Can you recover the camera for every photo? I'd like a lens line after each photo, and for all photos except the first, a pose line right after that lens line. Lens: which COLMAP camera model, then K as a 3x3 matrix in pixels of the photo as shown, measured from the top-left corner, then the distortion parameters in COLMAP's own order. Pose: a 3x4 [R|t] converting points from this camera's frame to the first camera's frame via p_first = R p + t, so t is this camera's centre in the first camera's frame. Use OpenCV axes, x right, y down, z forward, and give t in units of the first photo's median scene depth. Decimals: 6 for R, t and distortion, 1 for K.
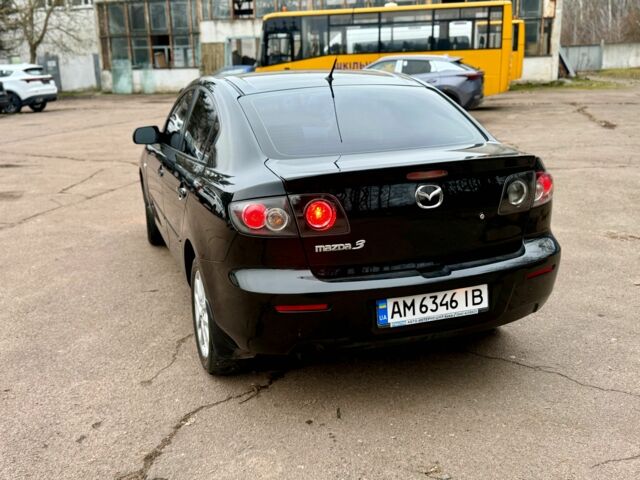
lens RADIAL K [[670.5, 0, 320.0], [0, 670.5, 240.0], [0, 0, 1]] dist [0.164457, -0.359321]
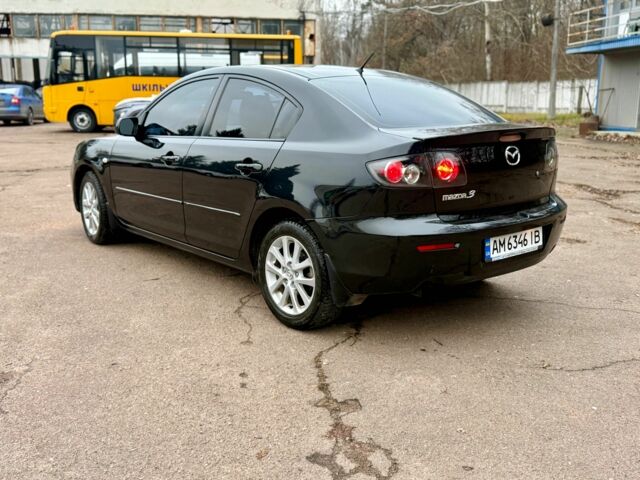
lens RADIAL K [[670.5, 0, 320.0], [0, 670.5, 240.0], [0, 0, 1]] dist [0.164457, -0.359321]
pose [[0.928667, -0.045986, 0.368053, -0.593227], [0.063911, 0.997282, -0.036657, 0.106623], [-0.365367, 0.057565, 0.929082, -0.038457]]
